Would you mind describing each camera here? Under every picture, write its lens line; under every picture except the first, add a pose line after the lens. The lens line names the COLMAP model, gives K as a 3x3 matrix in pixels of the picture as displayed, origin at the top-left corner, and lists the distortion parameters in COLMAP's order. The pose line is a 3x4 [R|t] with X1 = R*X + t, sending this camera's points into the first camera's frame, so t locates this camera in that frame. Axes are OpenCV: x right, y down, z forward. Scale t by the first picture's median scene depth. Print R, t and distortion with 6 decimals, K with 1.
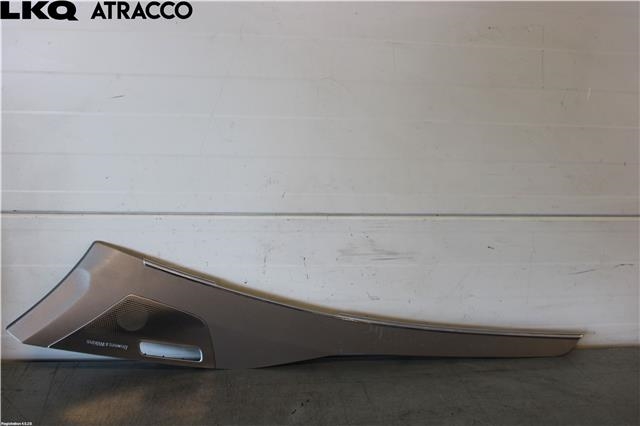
lens RADIAL K [[661.6, 0, 320.0], [0, 661.6, 213.0], [0, 0, 1]] dist [-0.083422, 0.024833]
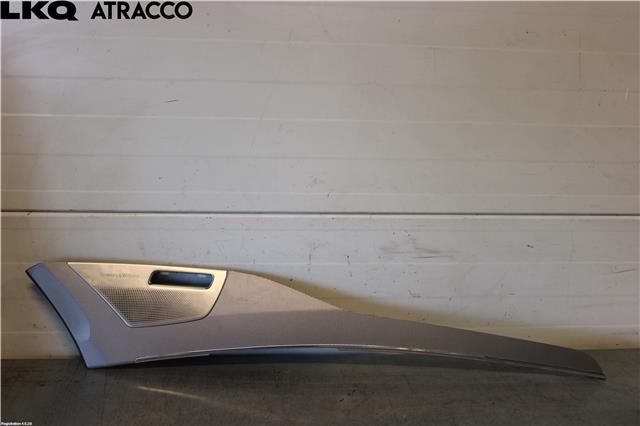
lens RADIAL K [[768.2, 0, 320.0], [0, 768.2, 213.0], [0, 0, 1]] dist [-0.053129, -0.006104]
pose [[0.999672, -0.002479, -0.025509, -0.038113], [0.002154, 0.999916, -0.012747, 0.017039], [0.025539, 0.012688, 0.999593, -0.206795]]
